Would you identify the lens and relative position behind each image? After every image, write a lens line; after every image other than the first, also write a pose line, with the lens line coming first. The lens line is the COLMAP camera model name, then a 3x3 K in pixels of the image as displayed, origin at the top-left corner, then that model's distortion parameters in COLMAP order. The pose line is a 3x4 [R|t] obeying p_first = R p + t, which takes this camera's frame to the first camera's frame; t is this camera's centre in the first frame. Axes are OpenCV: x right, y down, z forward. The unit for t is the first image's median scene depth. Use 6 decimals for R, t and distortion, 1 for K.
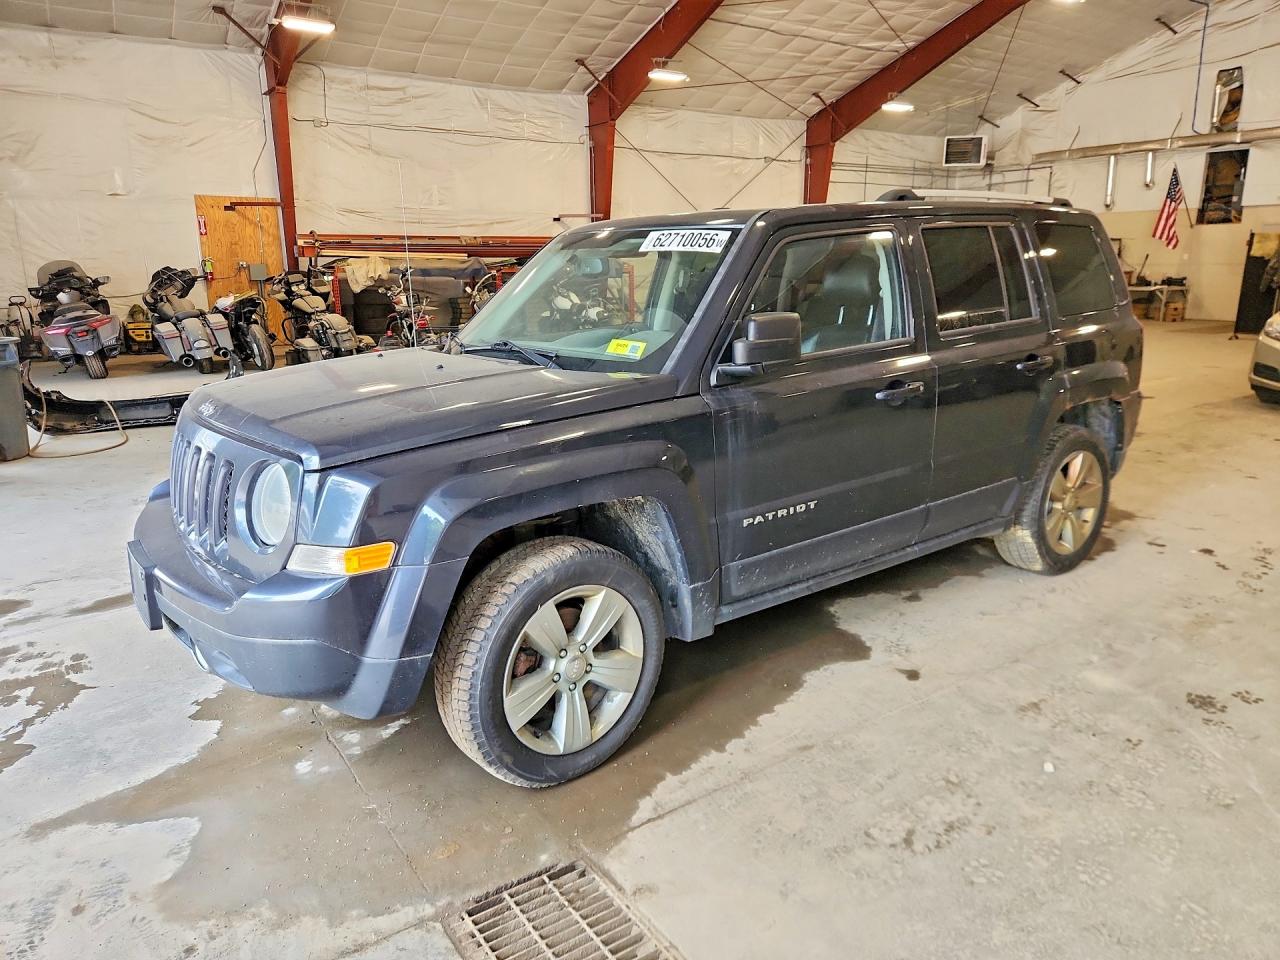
lens RADIAL K [[861.8, 0, 641.4], [0, 861.8, 476.5], [0, 0, 1]] dist [0.049482, -0.038175]
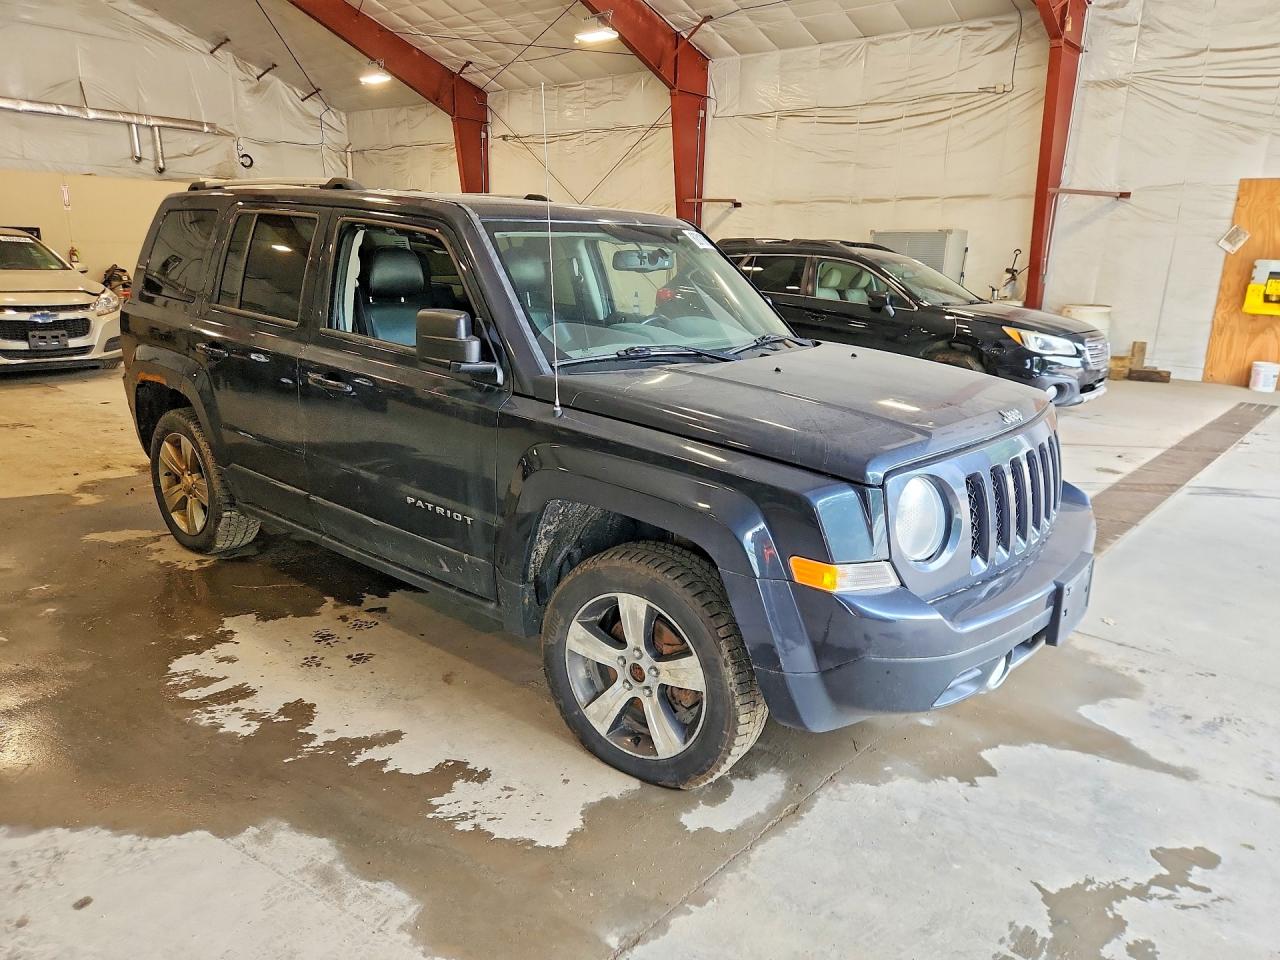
lens RADIAL K [[861.8, 0, 645.7], [0, 861.8, 478.7], [0, 0, 1]] dist [0.049482, -0.038175]
pose [[-0.248616, -0.247028, 0.936572, -0.176375], [0.206357, 0.931225, 0.300395, -0.051592], [-0.946365, 0.267952, -0.180541, 0.210500]]
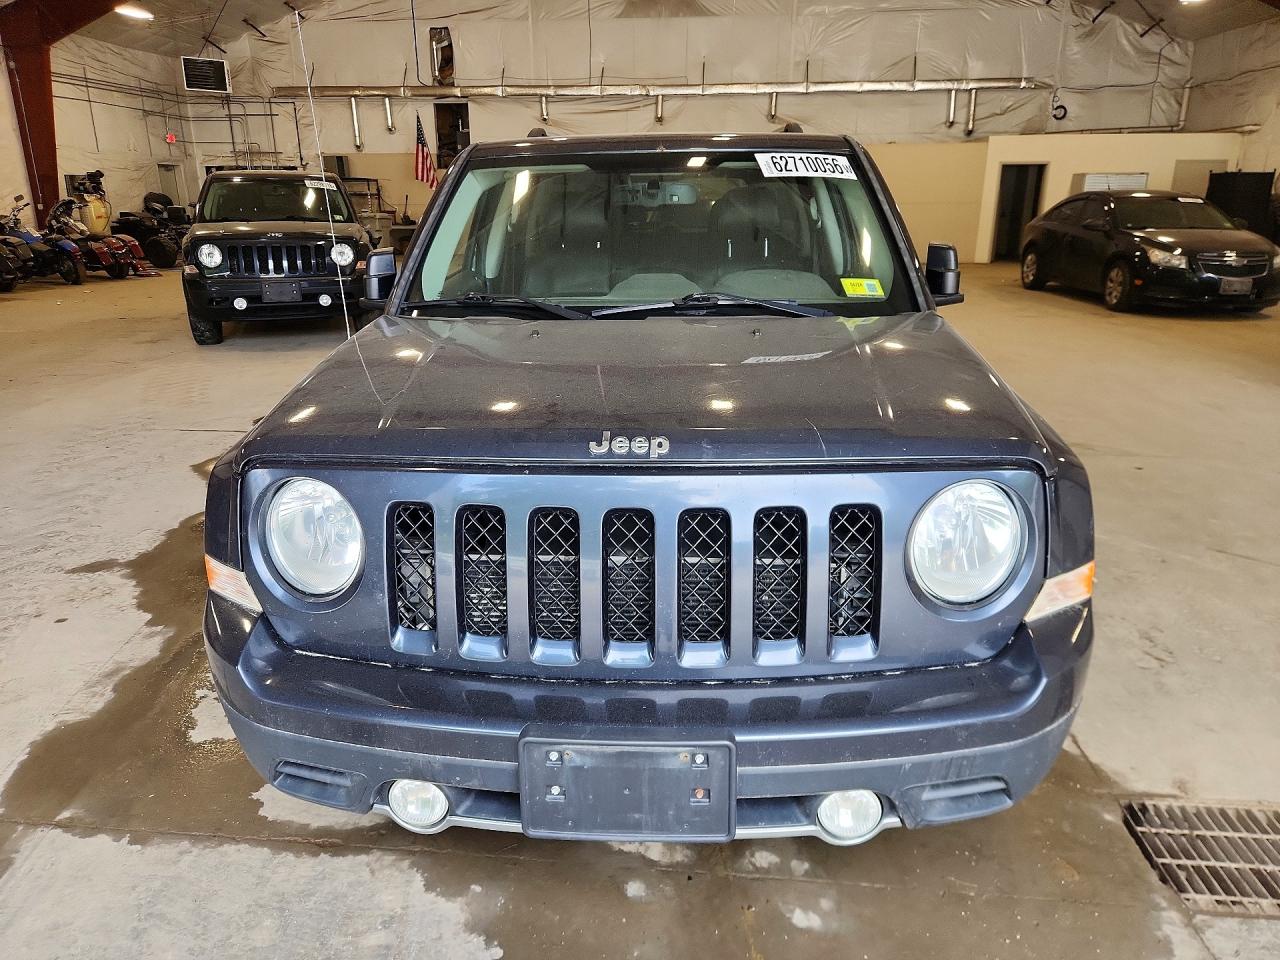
lens RADIAL K [[861.8, 0, 639.7], [0, 861.8, 478.0], [0, 0, 1]] dist [0.049482, -0.038175]
pose [[0.637535, -0.231291, 0.734883, -0.121897], [0.182985, 0.972036, 0.147185, -0.018699], [-0.748375, 0.040637, 0.662030, 0.083623]]
